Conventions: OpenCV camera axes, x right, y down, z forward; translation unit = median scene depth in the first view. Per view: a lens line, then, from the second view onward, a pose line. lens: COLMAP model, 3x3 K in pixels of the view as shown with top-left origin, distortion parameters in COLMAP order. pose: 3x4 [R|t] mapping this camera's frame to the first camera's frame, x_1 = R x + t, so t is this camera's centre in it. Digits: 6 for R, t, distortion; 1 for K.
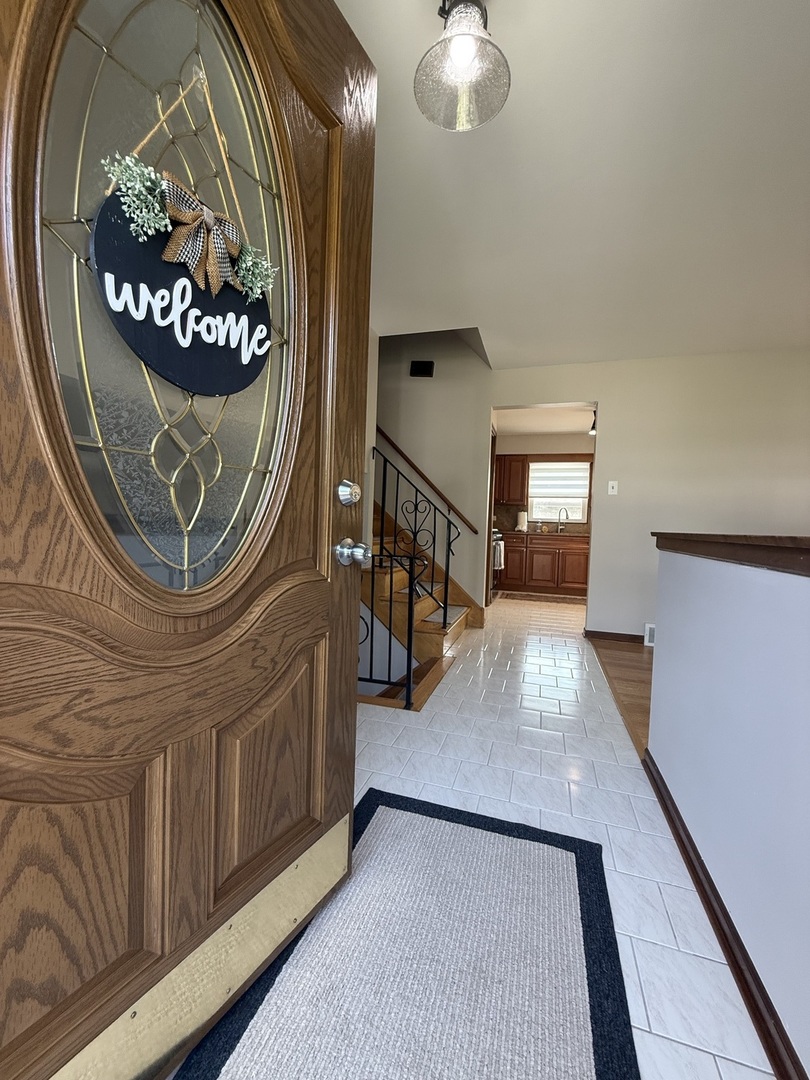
lens RADIAL K [[433.0, 0, 404.6], [0, 433.0, 539.7], [0, 0, 1]] dist [0.001920, 0.000075]
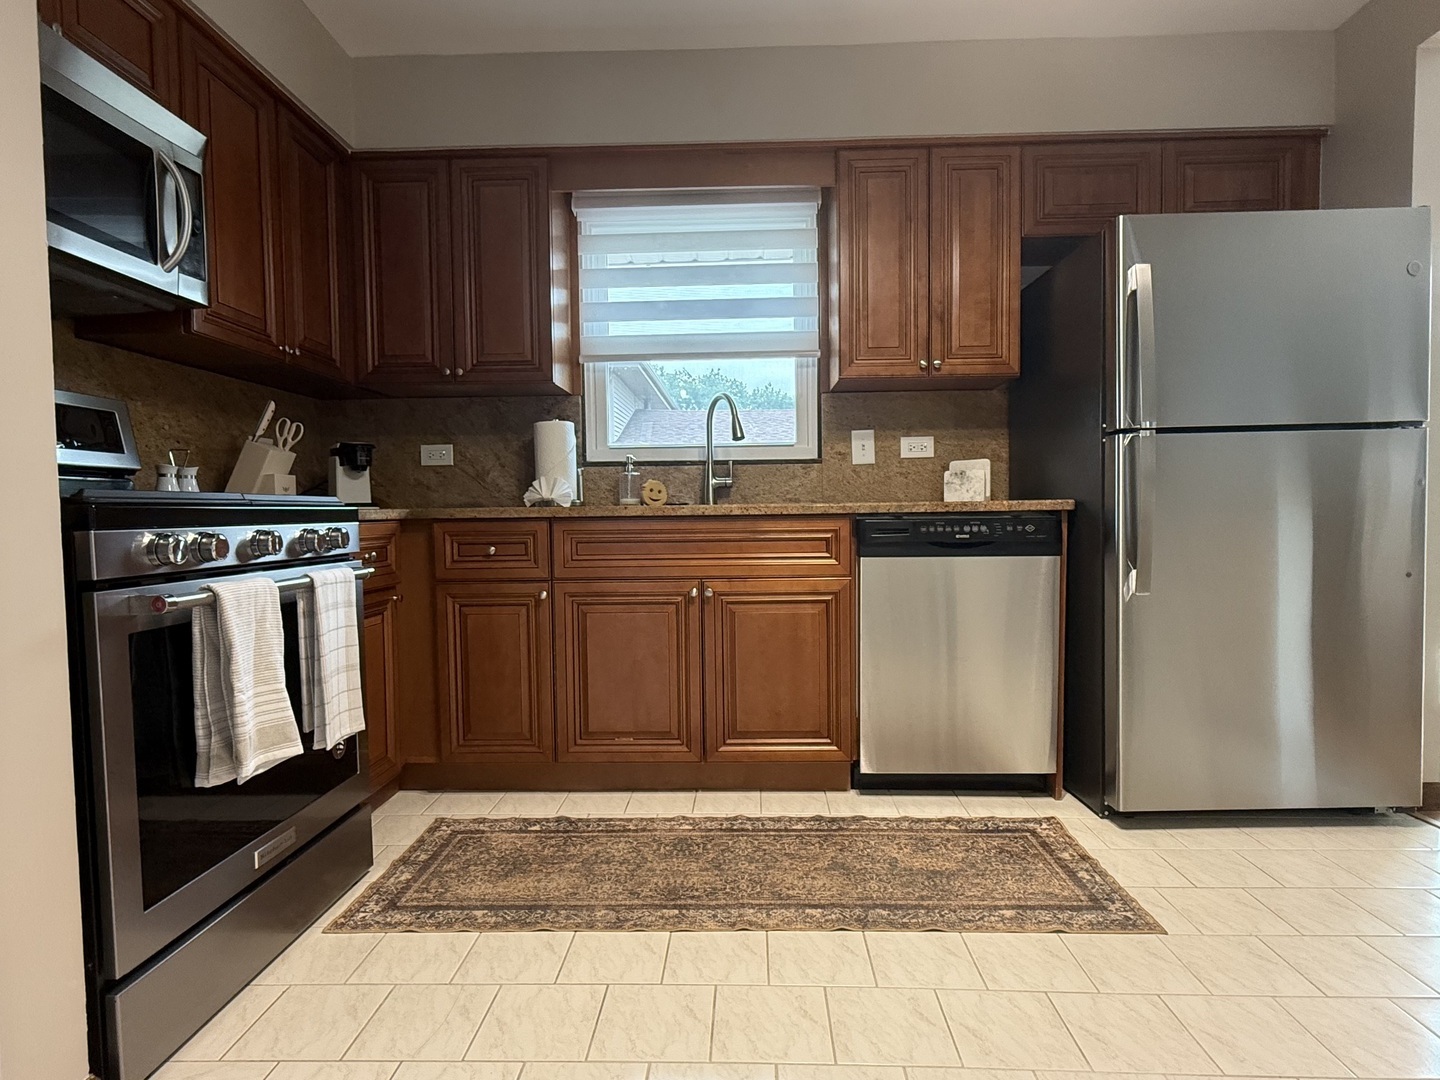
lens RADIAL K [[755.7, 0, 721.1], [0, 755.7, 540.9], [0, 0, 1]] dist [-0.000336, -0.000032]
pose [[0.961965, -0.057416, 0.267072, 0.247638], [0.054475, 0.998345, 0.018414, -0.003318], [-0.267687, -0.003165, 0.963501, 0.595135]]
